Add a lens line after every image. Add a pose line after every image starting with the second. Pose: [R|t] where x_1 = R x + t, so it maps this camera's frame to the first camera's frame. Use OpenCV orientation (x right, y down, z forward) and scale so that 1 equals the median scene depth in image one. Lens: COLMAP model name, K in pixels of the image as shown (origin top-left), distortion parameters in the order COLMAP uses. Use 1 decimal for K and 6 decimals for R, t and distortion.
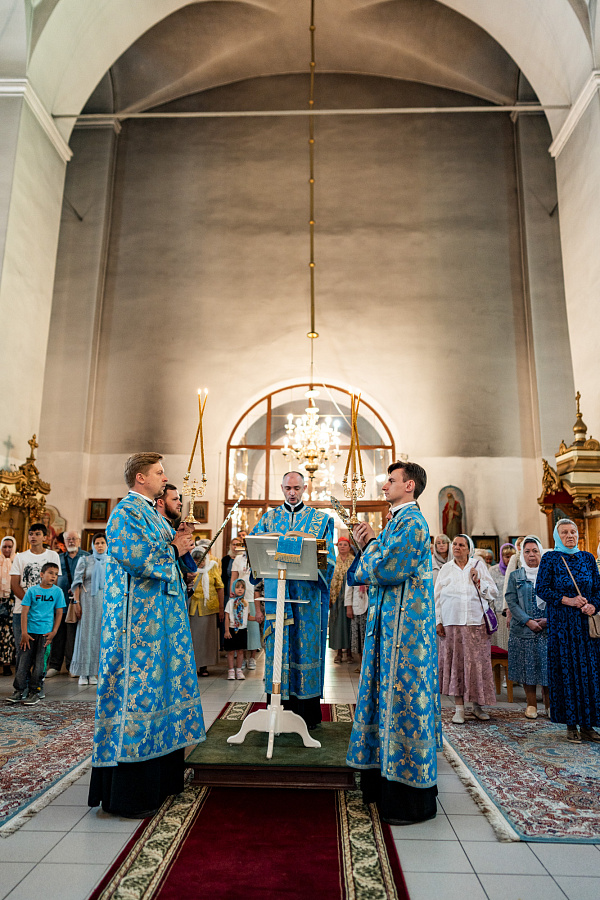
lens RADIAL K [[592.7, 0, 302.5], [0, 592.7, 449.8], [0, 0, 1]] dist [-0.005890, 0.006622]
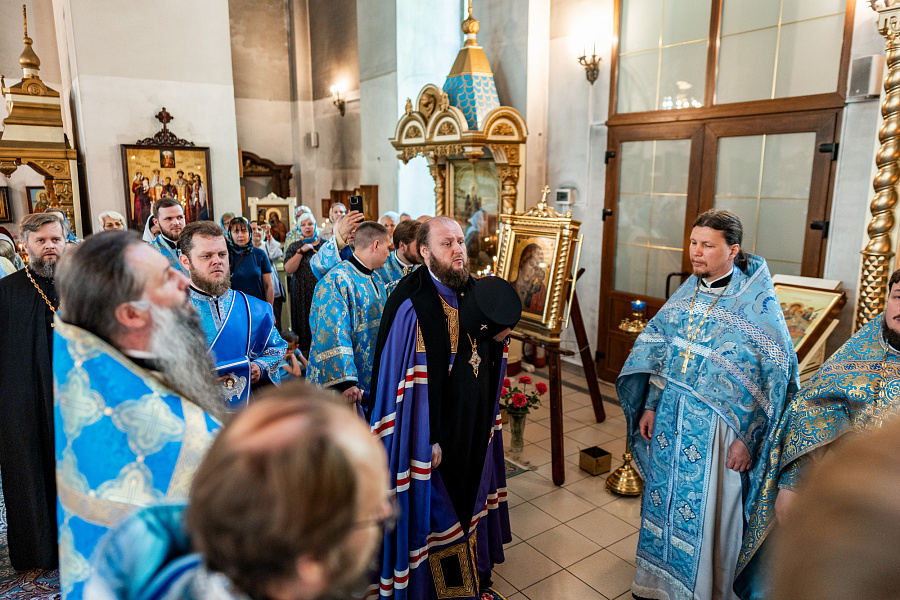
lens RADIAL K [[635.9, 0, 444.5], [0, 635.9, 301.0], [0, 0, 1]] dist [-0.023111, 0.012594]
pose [[0.790574, -0.122421, 0.600005, 0.267017], [-0.114771, 0.932829, 0.341551, -0.061080], [-0.601515, -0.338885, 0.723420, 0.013092]]
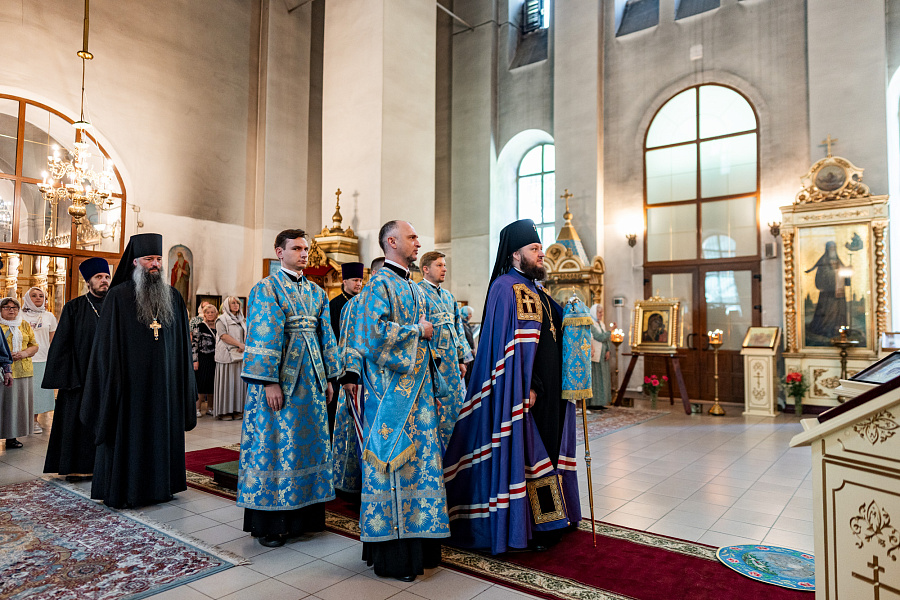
lens RADIAL K [[592.7, 0, 452.4], [0, 592.7, 292.8], [0, 0, 1]] dist [-0.005890, 0.006622]
pose [[0.578119, 0.045629, 0.814676, -0.302316], [-0.165294, 0.984283, 0.062169, 0.001487], [-0.799035, -0.170602, 0.576575, 0.029657]]
